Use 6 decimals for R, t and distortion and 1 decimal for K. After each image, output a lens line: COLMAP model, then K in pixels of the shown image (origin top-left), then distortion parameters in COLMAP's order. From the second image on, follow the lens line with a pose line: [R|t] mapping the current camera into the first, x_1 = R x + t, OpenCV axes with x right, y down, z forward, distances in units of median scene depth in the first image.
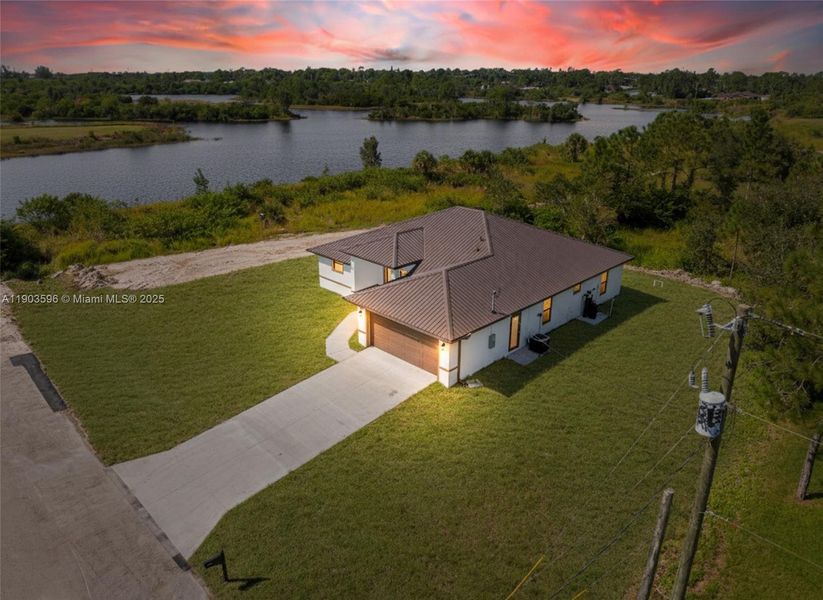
lens RADIAL K [[581.8, 0, 402.5], [0, 581.8, 301.4], [0, 0, 1]] dist [-0.039548, -0.001425]
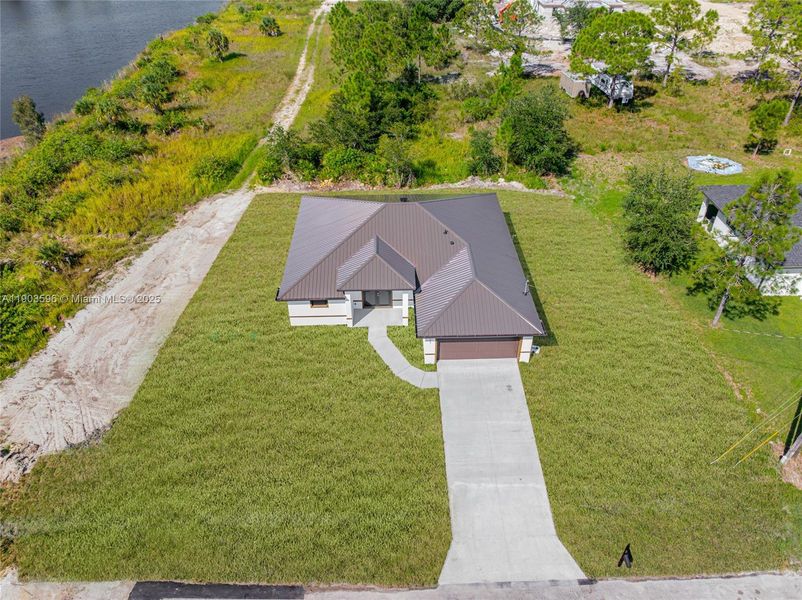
lens RADIAL K [[573.8, 0, 401.0], [0, 573.8, 300.0], [0, 0, 1]] dist [-0.043686, 0.001798]
pose [[0.680261, -0.453349, 0.575951, -0.829553], [0.274151, 0.886115, 0.373686, -0.564522], [-0.679769, -0.096306, 0.727076, 0.256890]]
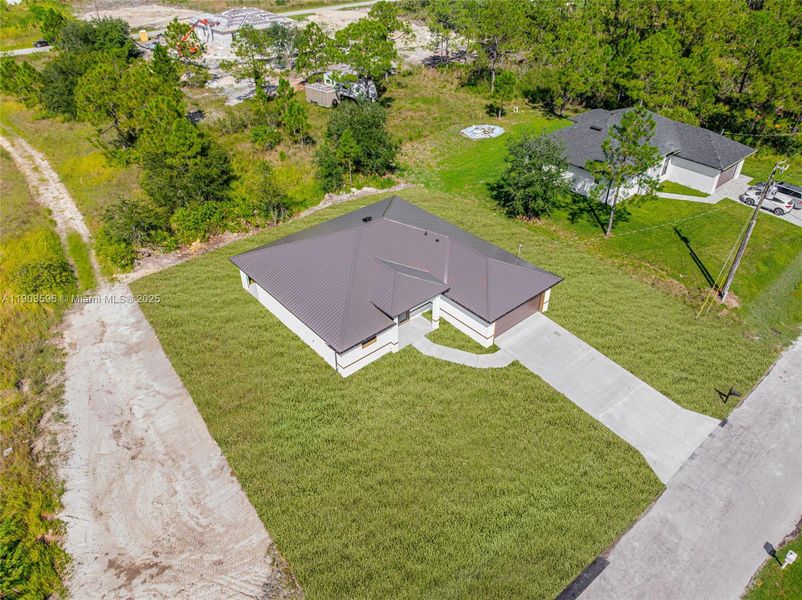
lens RADIAL K [[573.8, 0, 401.0], [0, 573.8, 300.0], [0, 0, 1]] dist [-0.043686, 0.001798]
pose [[0.055480, -0.584393, 0.809572, -1.189259], [0.364757, 0.766641, 0.528407, -0.843949], [-0.929448, 0.265981, 0.255695, 0.980411]]
